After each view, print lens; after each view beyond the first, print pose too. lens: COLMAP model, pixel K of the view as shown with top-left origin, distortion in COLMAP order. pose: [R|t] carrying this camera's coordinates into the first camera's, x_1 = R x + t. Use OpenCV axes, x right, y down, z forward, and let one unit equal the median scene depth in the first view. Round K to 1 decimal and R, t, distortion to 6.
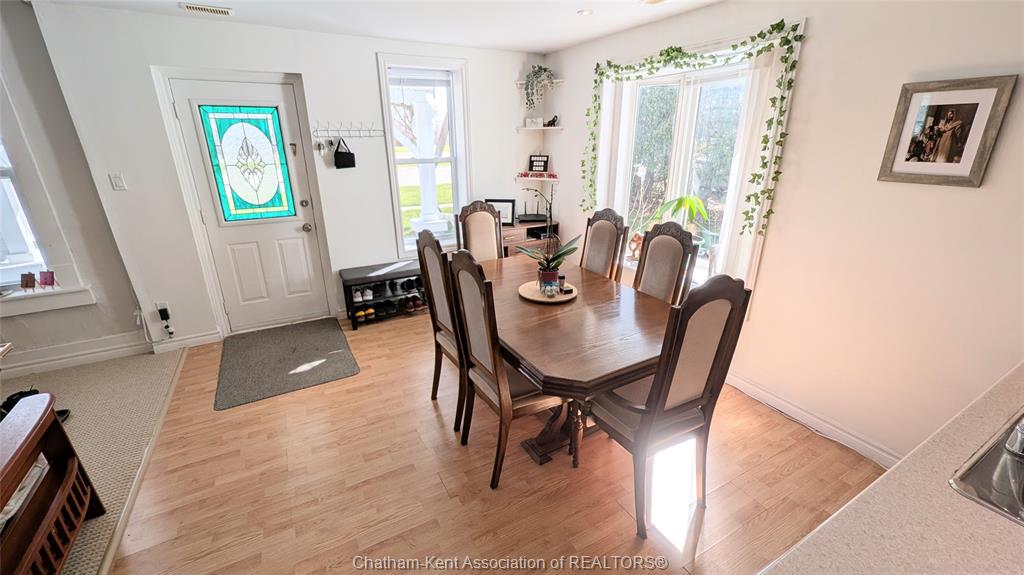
lens RADIAL K [[419.4, 0, 509.2], [0, 419.4, 287.7], [0, 0, 1]] dist [0.000651, -0.000112]
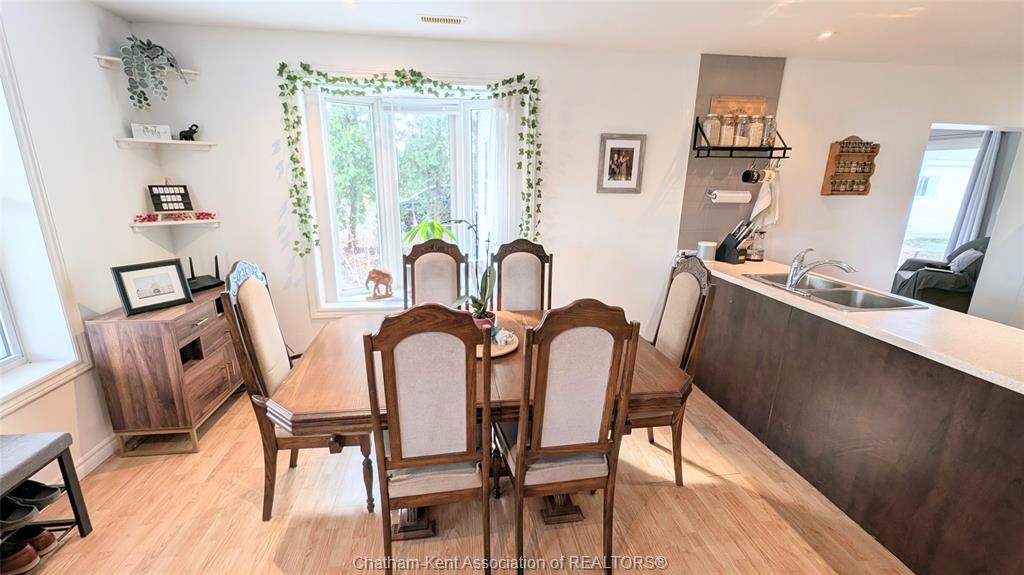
lens RADIAL K [[419.4, 0, 510.0], [0, 419.4, 284.8], [0, 0, 1]] dist [0.000651, -0.000112]
pose [[0.360093, -0.225738, 0.905194, -0.411911], [0.300061, 0.946751, 0.116735, -0.120986], [-0.883344, 0.229577, 0.408653, 0.417284]]
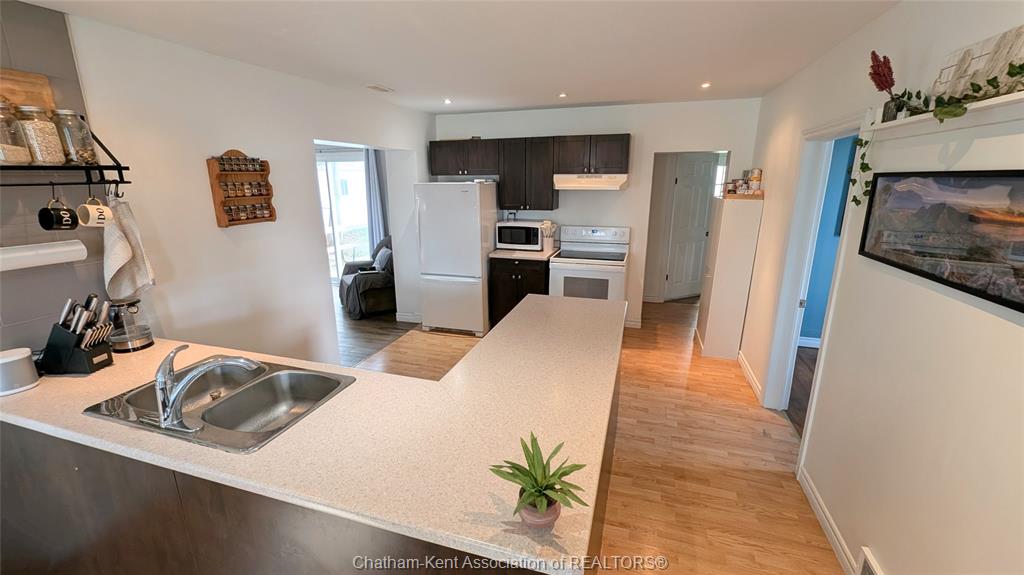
lens RADIAL K [[419.4, 0, 510.3], [0, 419.4, 287.7], [0, 0, 1]] dist [0.000651, -0.000112]
pose [[-0.681328, -0.176920, 0.710275, -0.107909], [0.256535, 0.851091, 0.458076, -0.102740], [-0.685552, 0.494310, -0.534486, 0.225266]]
